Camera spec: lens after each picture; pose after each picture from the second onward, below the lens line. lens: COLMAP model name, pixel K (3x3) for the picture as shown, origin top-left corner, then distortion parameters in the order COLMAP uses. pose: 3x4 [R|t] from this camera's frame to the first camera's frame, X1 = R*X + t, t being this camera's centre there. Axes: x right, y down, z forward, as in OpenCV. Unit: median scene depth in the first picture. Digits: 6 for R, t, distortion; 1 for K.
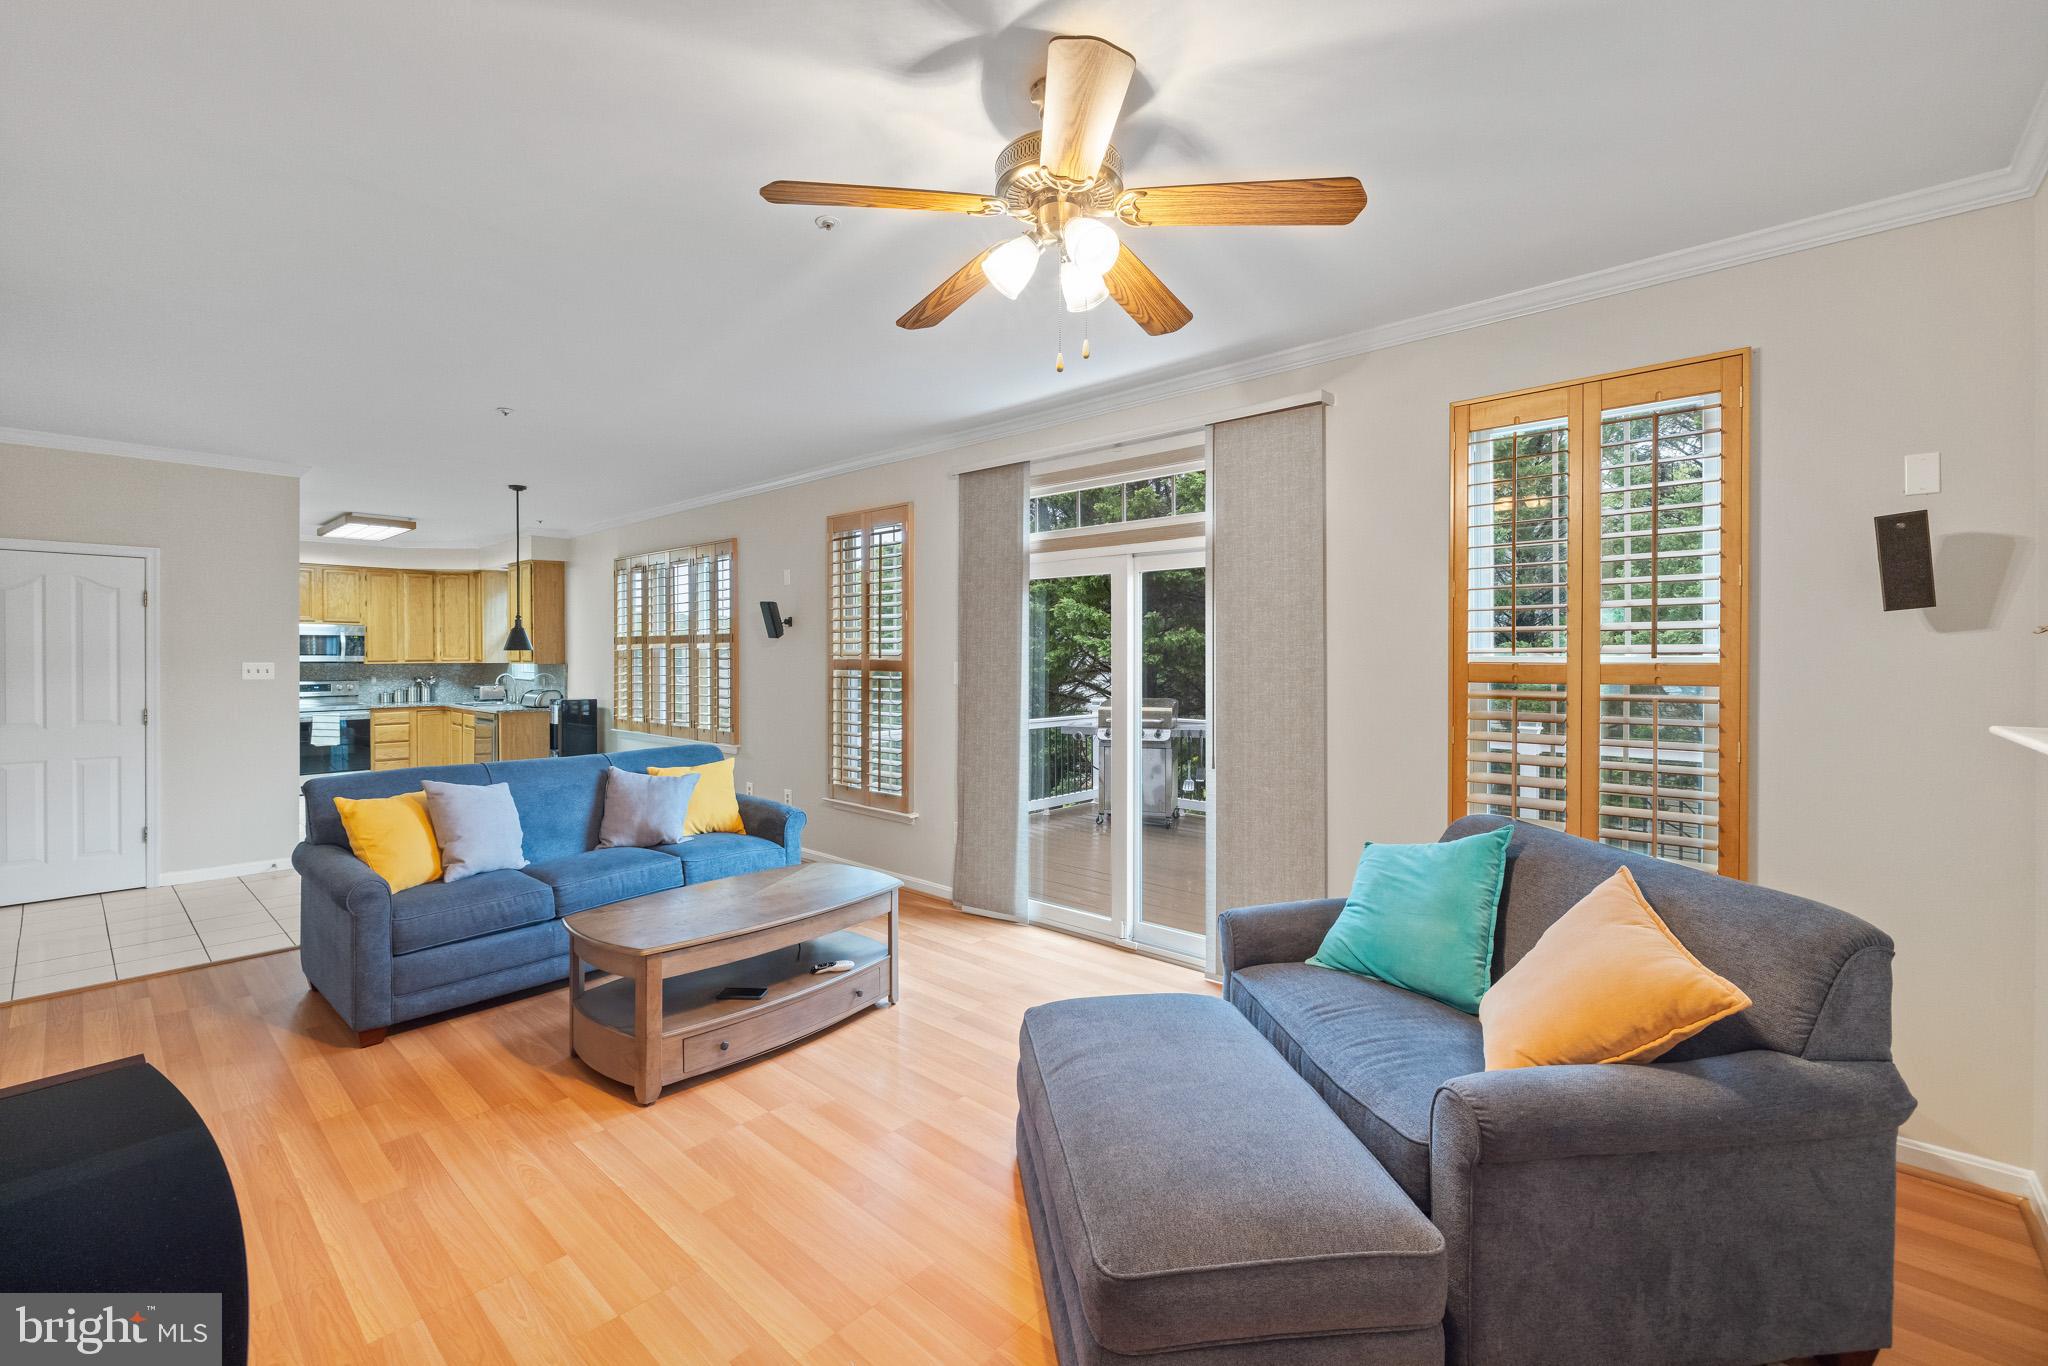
lens RADIAL K [[859.4, 0, 1030.1], [0, 859.4, 659.4], [0, 0, 1]] dist [0.000203, -0.000038]
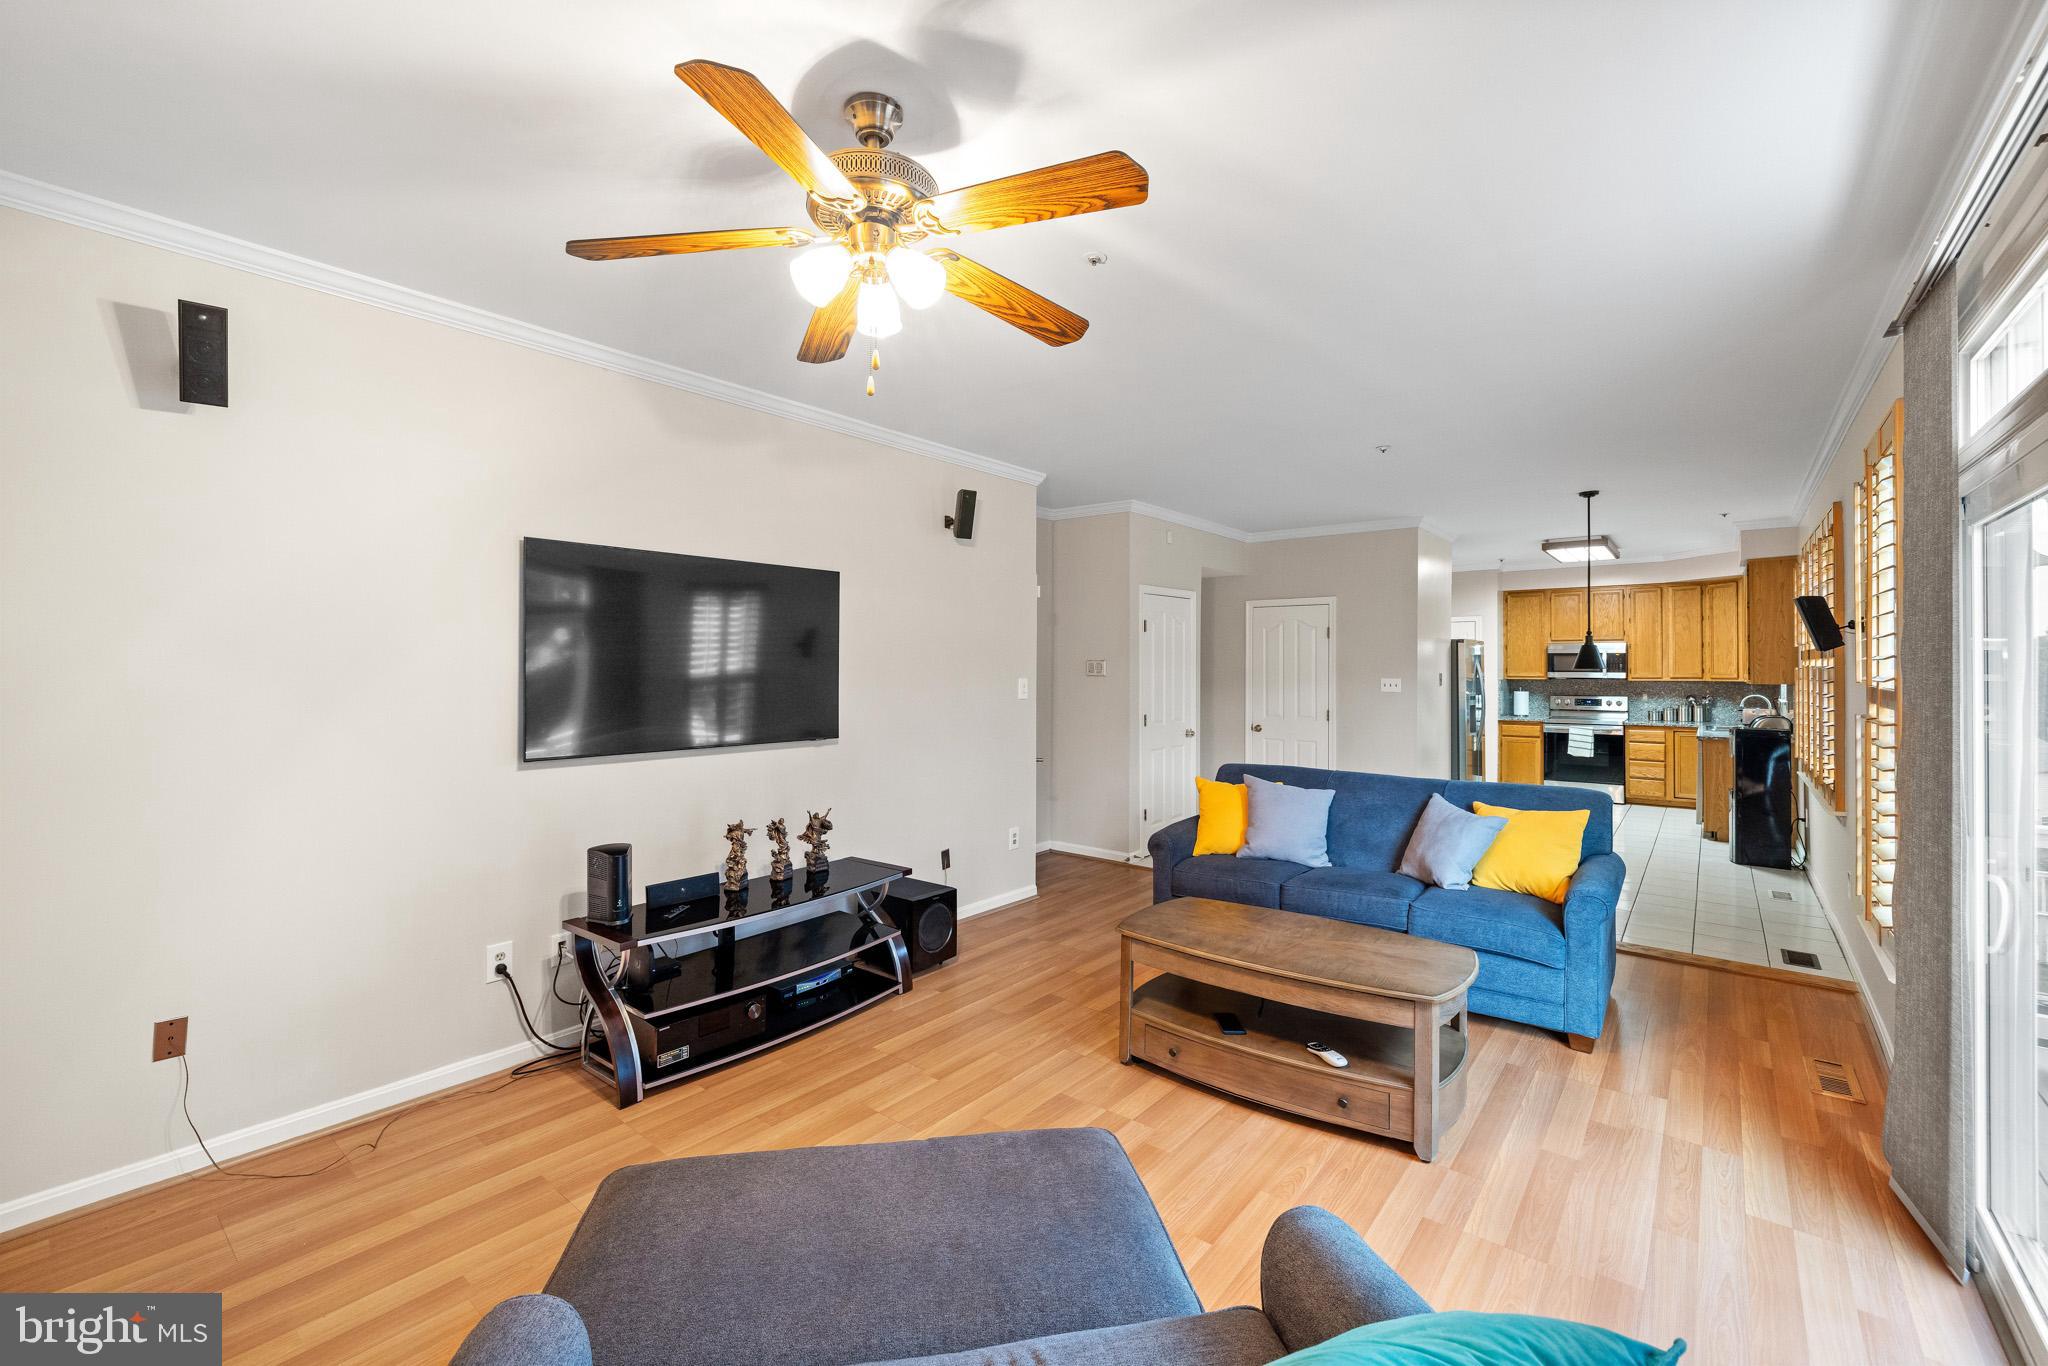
lens RADIAL K [[856.3, 0, 1014.4], [0, 856.3, 661.9], [0, 0, 1]] dist [-0.000416, -0.000234]
pose [[0.032505, -0.006440, -0.999451, 0.217962], [-0.007405, 0.999950, -0.006684, -0.005168], [0.999444, 0.007618, 0.032456, 0.247397]]
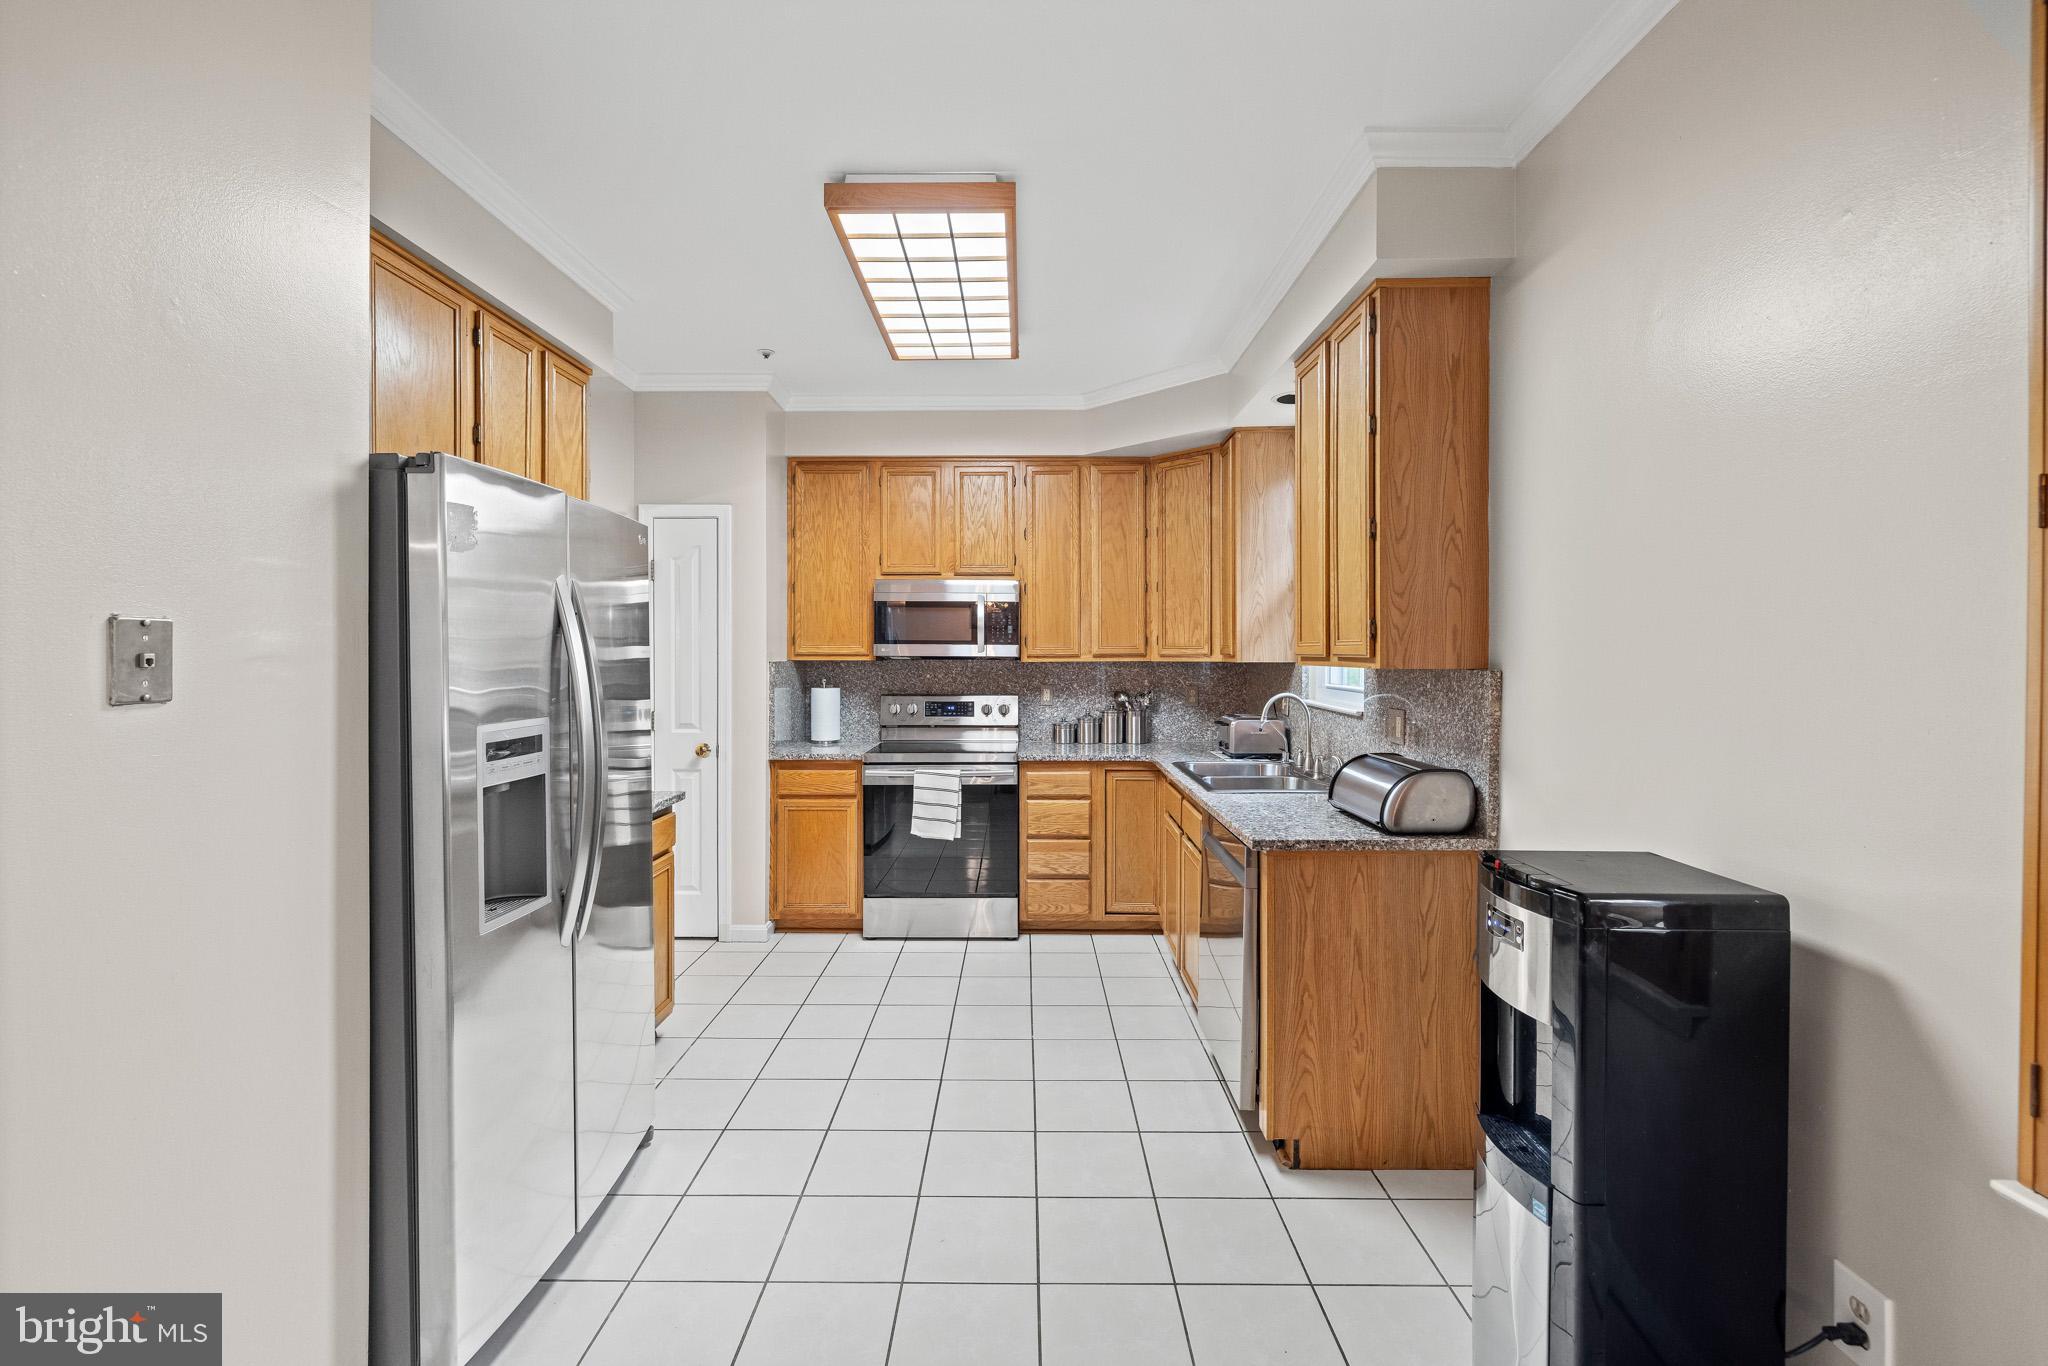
lens RADIAL K [[856.3, 0, 1014.4], [0, 856.3, 661.9], [0, 0, 1]] dist [-0.000416, -0.000234]
pose [[0.649696, 0.006525, -0.760166, -0.426685], [-0.005689, 0.999977, 0.003720, 0.003359], [0.760173, 0.001908, 0.649718, 0.704965]]
